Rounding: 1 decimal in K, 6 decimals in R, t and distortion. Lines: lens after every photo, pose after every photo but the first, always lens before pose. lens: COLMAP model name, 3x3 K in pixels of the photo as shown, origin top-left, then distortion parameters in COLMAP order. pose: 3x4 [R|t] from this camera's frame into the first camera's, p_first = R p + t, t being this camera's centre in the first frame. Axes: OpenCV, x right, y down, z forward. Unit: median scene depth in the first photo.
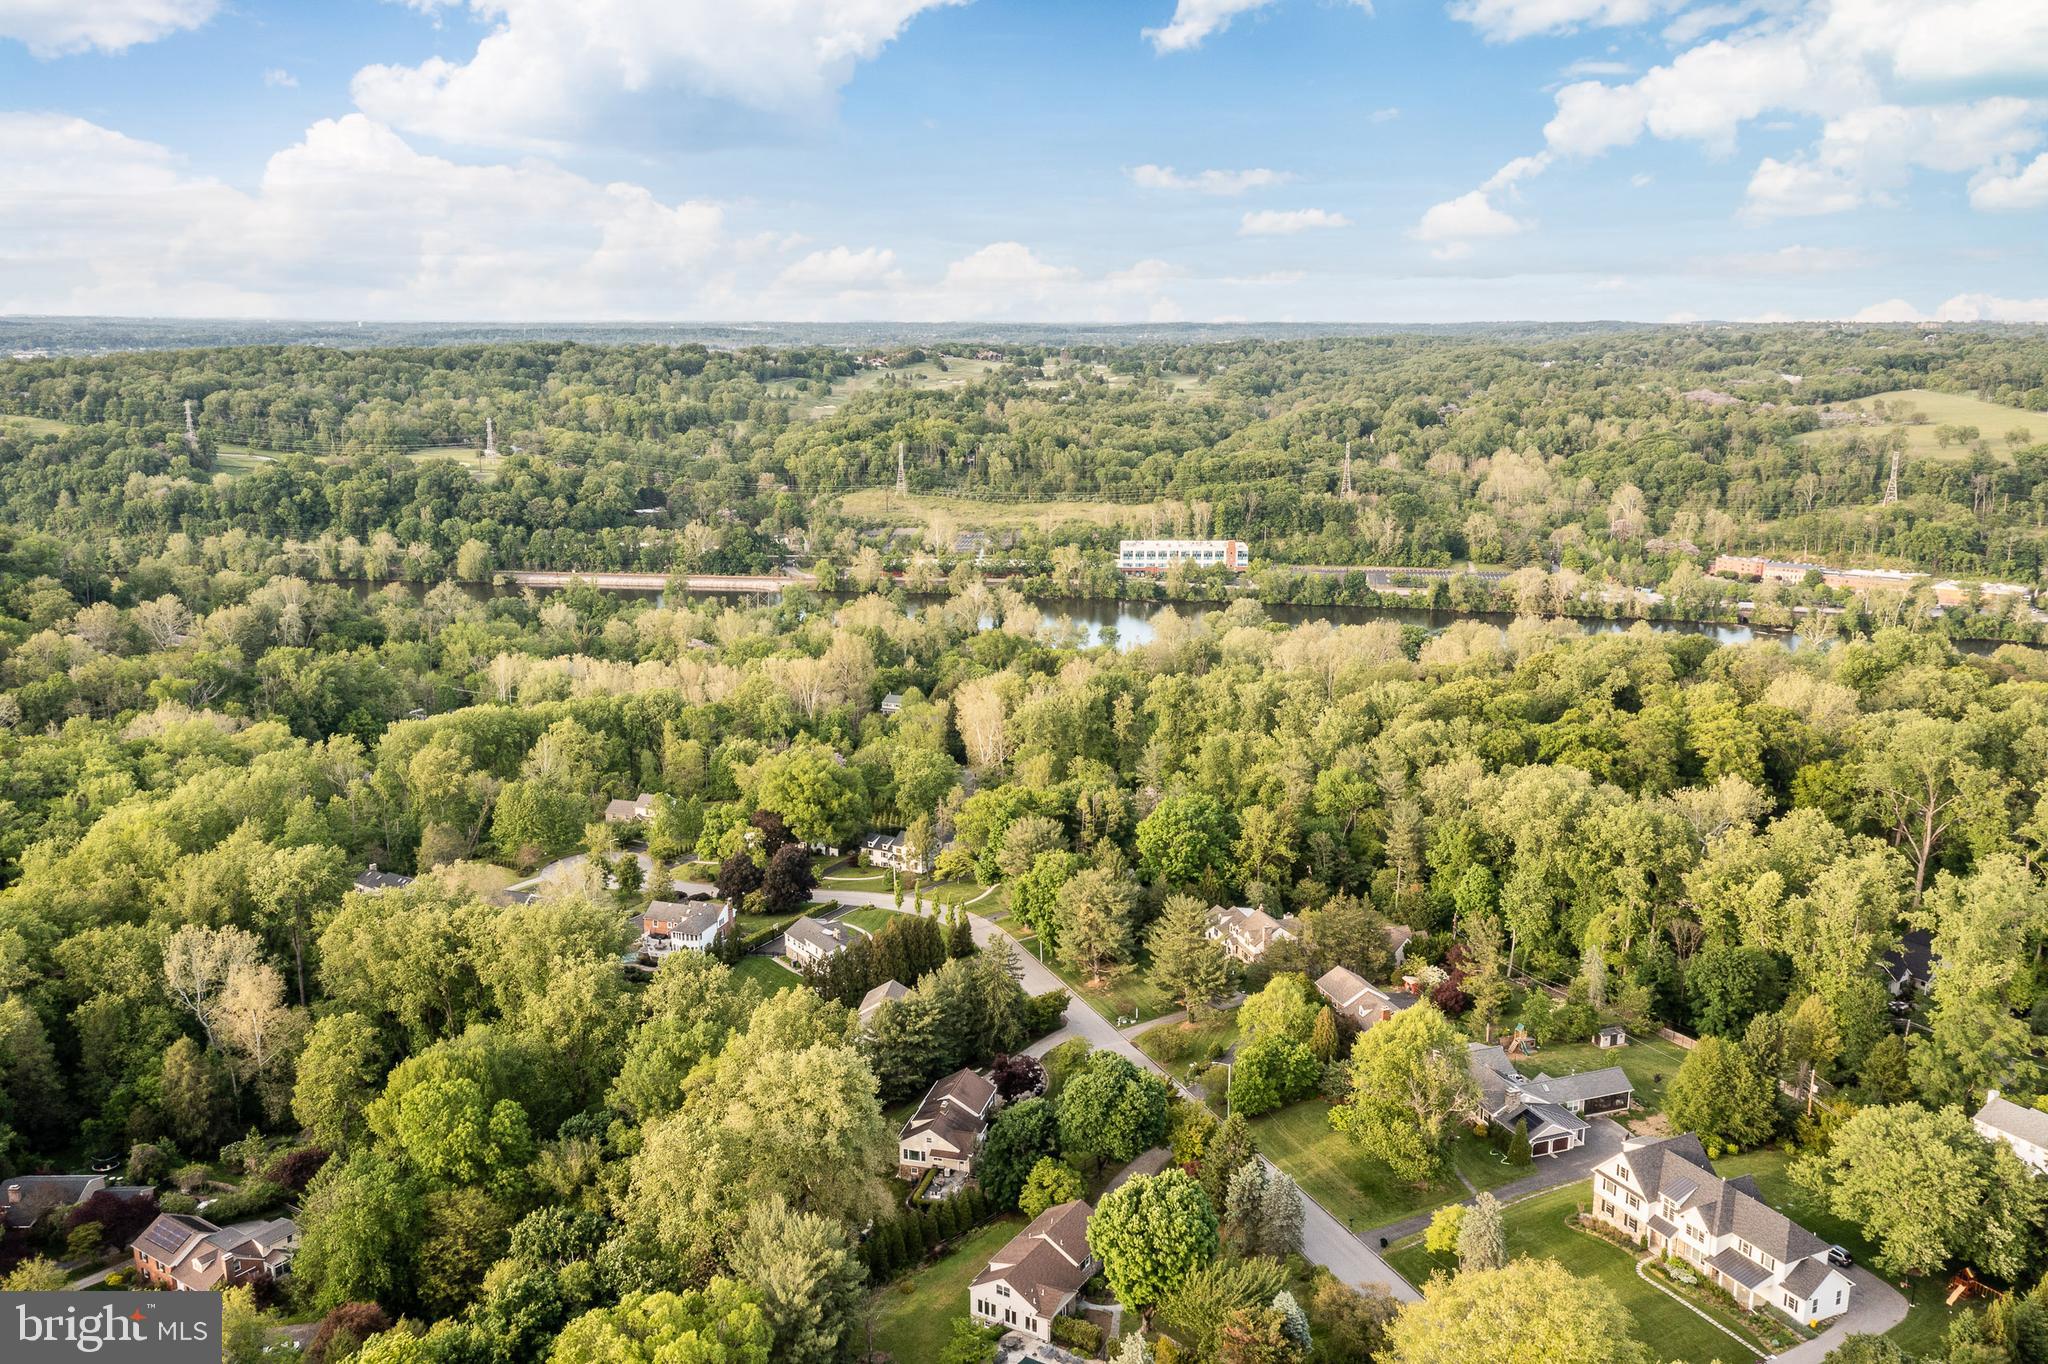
lens RADIAL K [[1634.6, 0, 1019.6], [0, 1634.6, 674.7], [0, 0, 1]] dist [-0.022047, 0.076521]
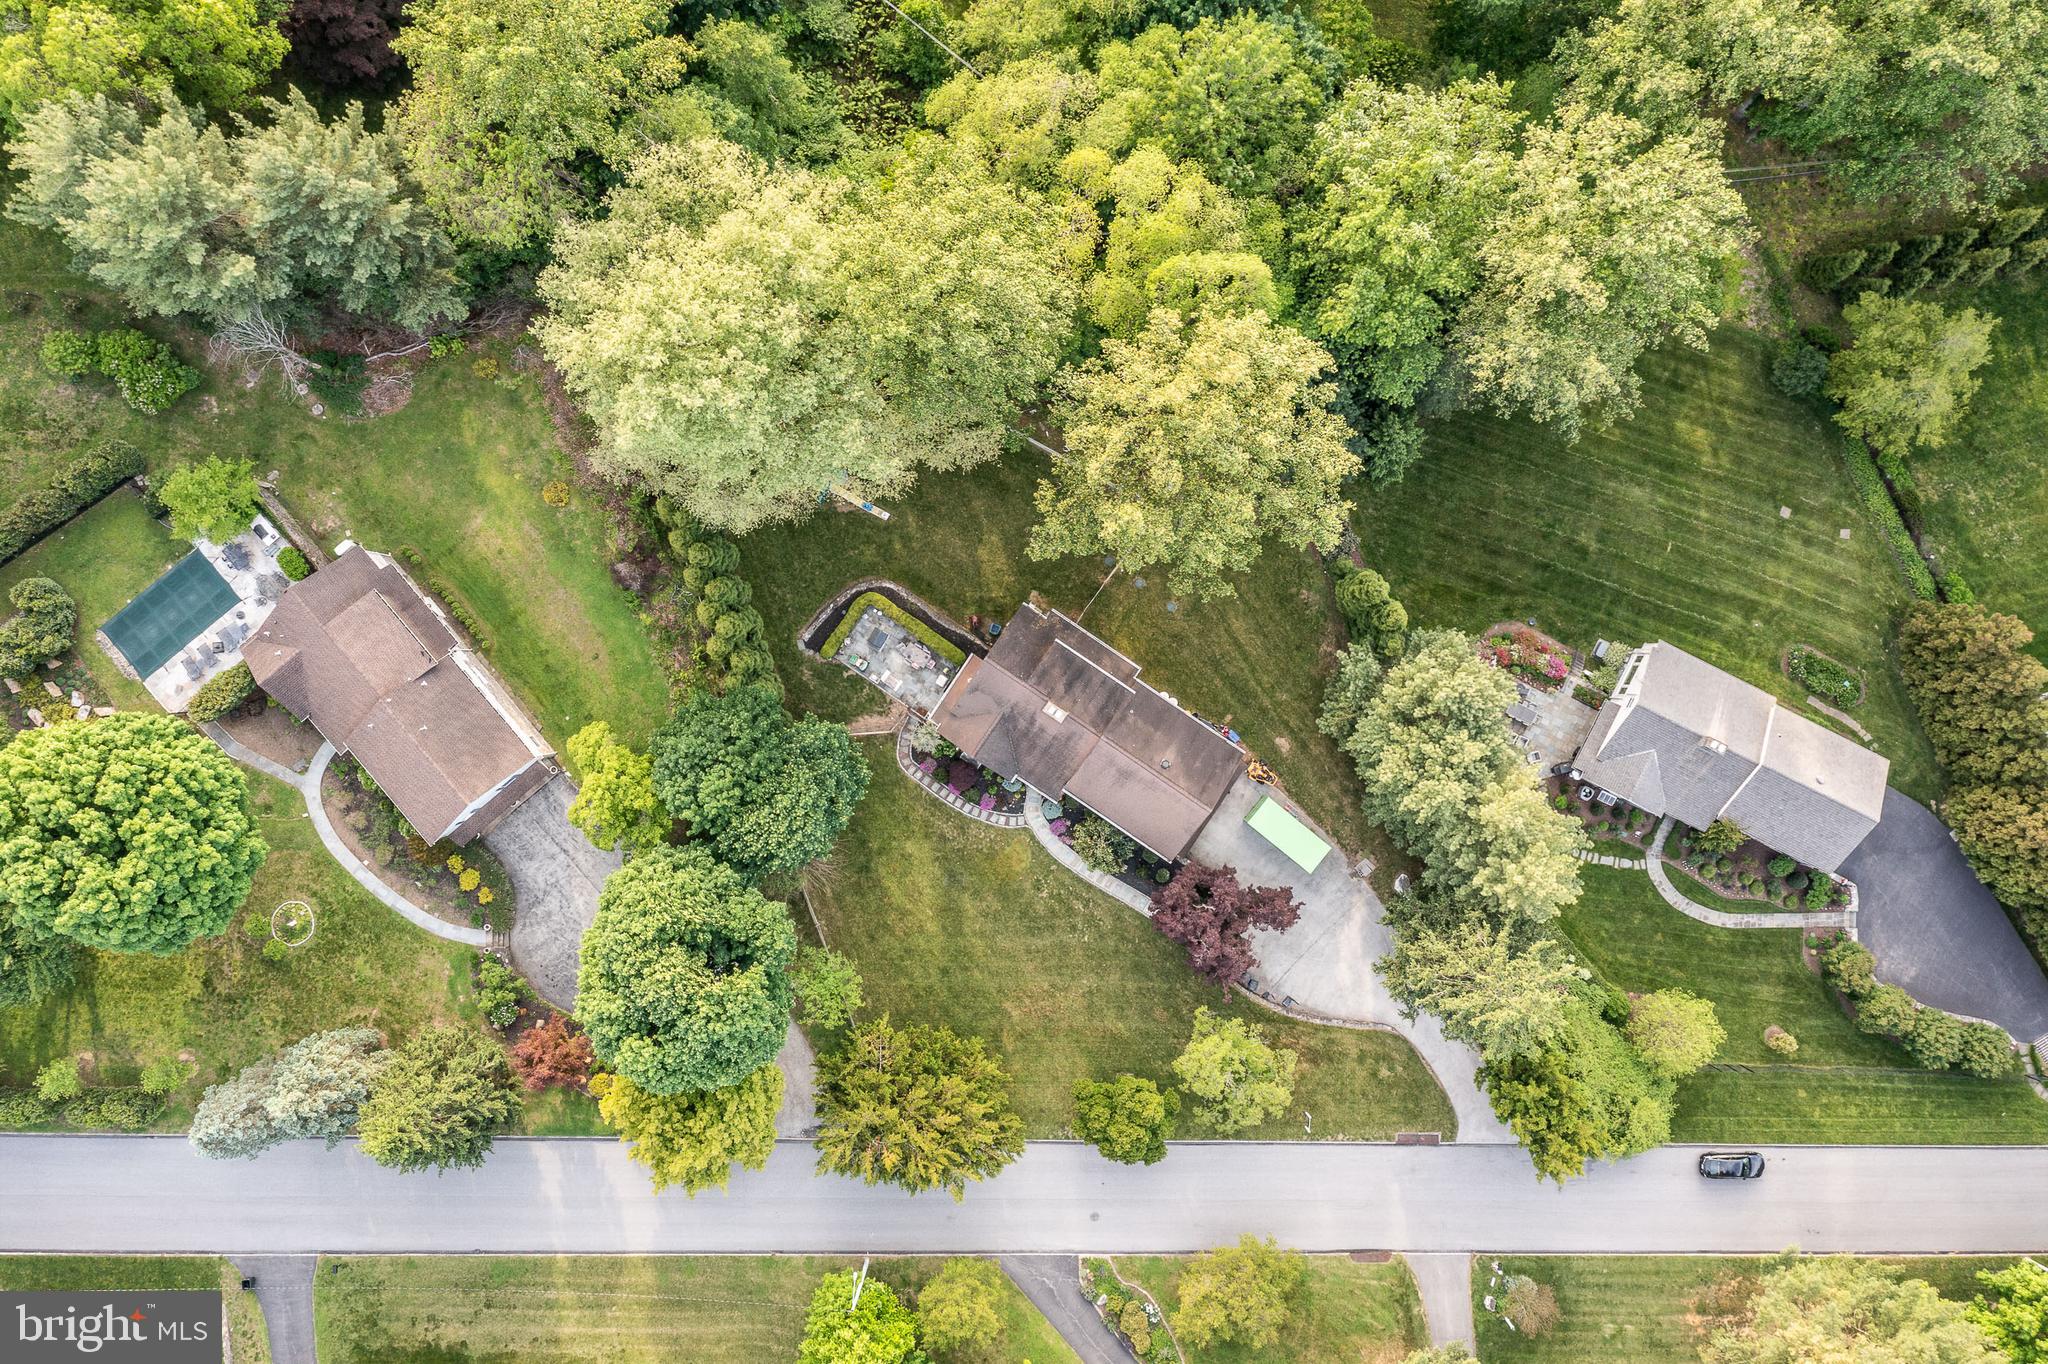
lens RADIAL K [[1665.9, 0, 1024.0], [0, 1665.9, 682.0], [0, 0, 1]] dist [-0.011861, 0.047834]
pose [[-0.329796, 0.943932, 0.015084, -0.038040], [-0.188981, -0.081665, 0.978579, -0.134935], [0.924944, 0.319881, 0.205318, 0.578306]]
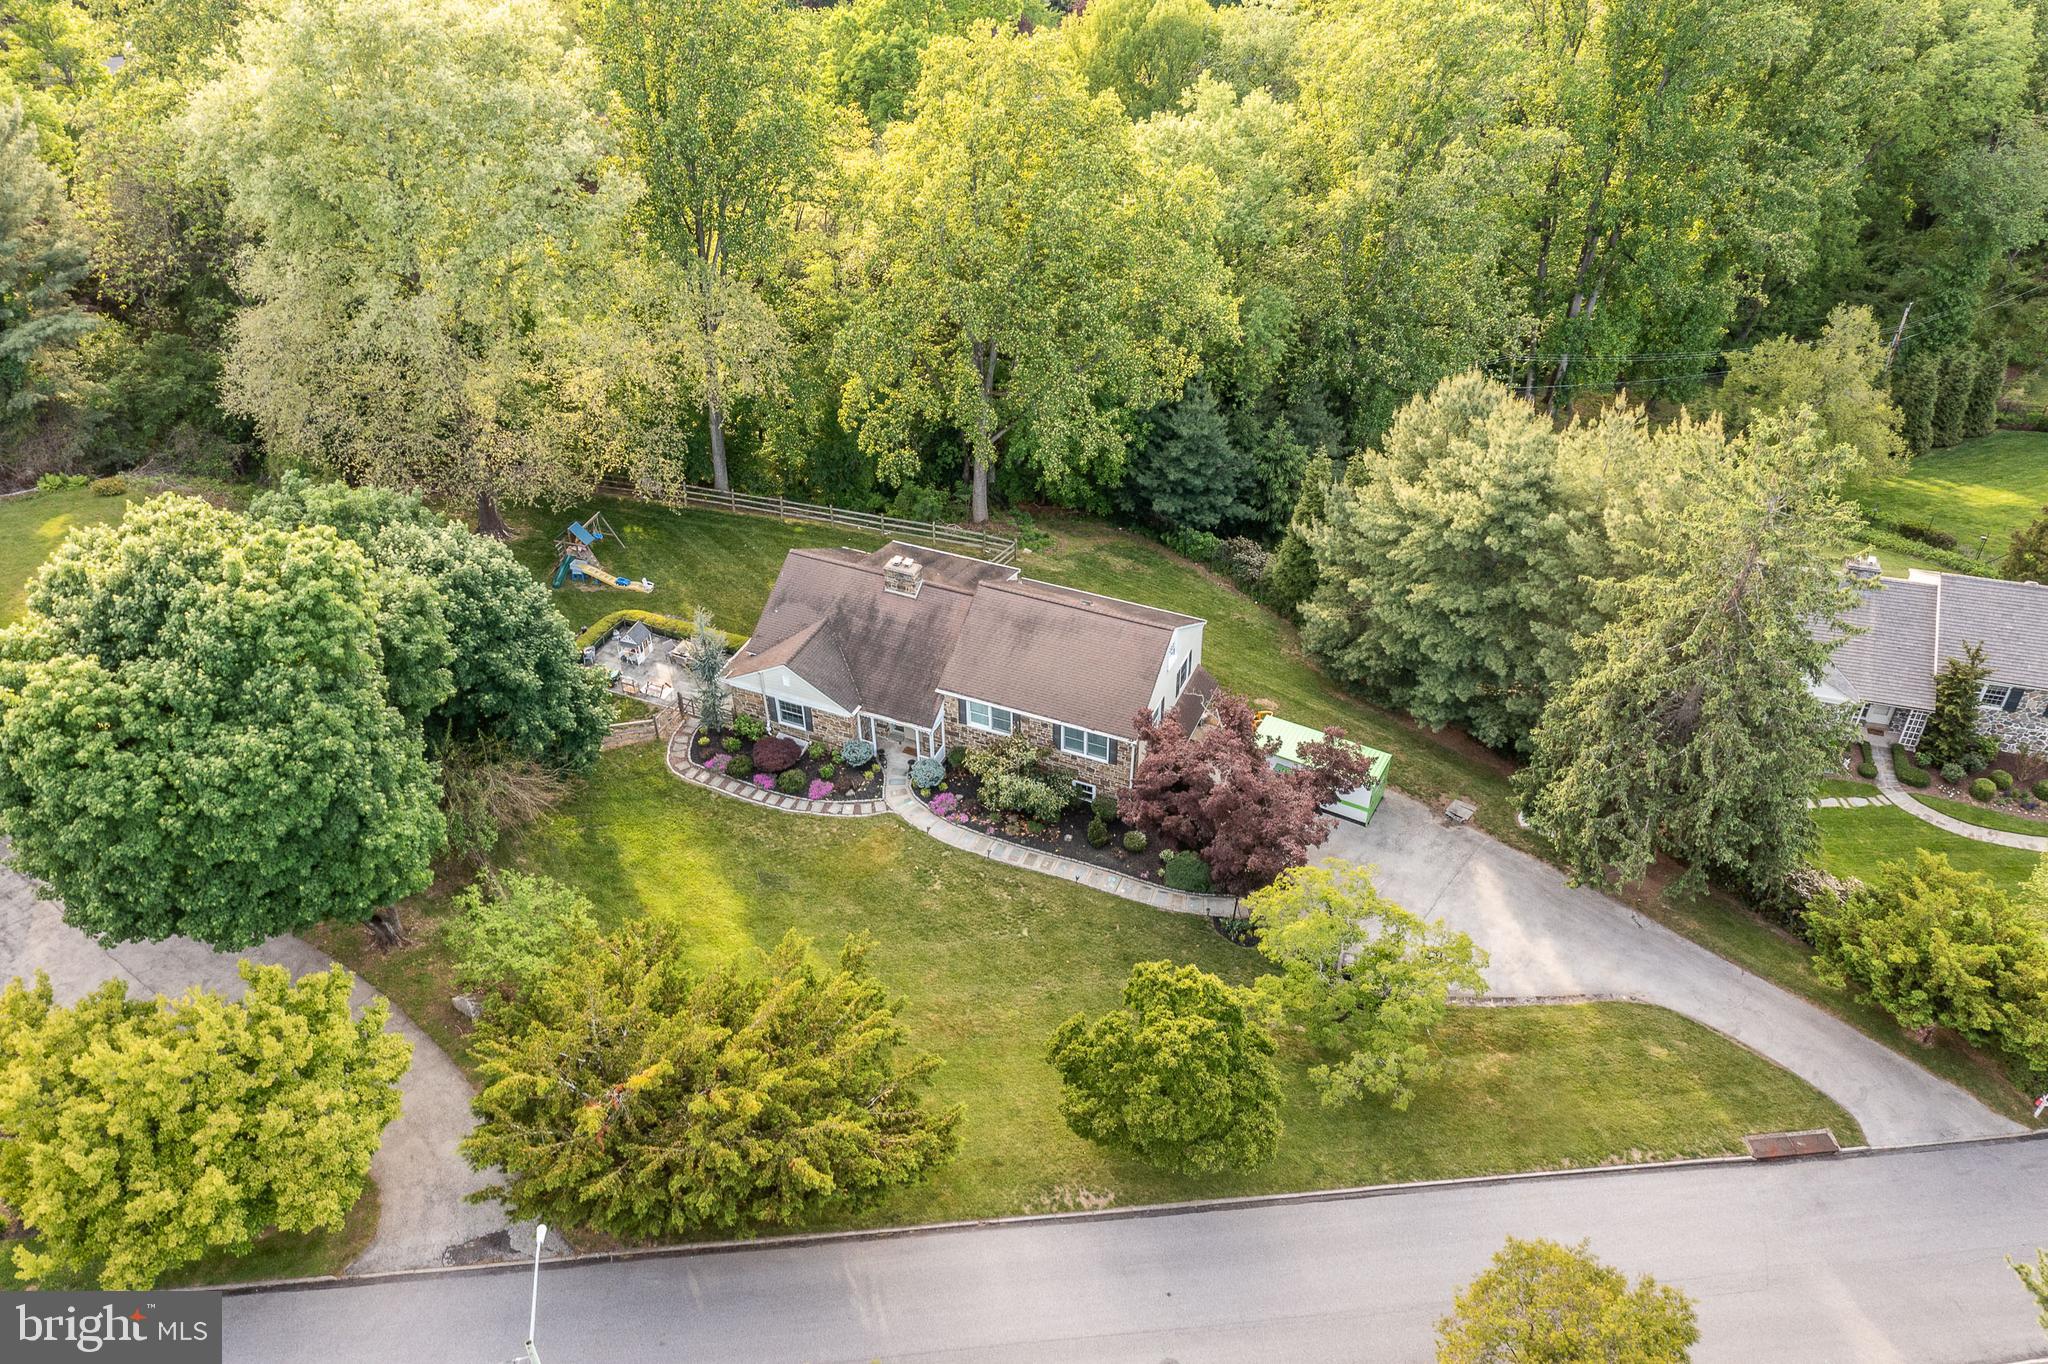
lens RADIAL K [[1634.4, 0, 1019.0], [0, 1634.4, 678.8], [0, 0, 1]] dist [0.001383, 0.006416]
pose [[-0.149837, 0.601501, -0.784695, 0.134339], [-0.196062, 0.759817, 0.619869, 0.054059], [0.969076, 0.246728, 0.004083, 0.666586]]
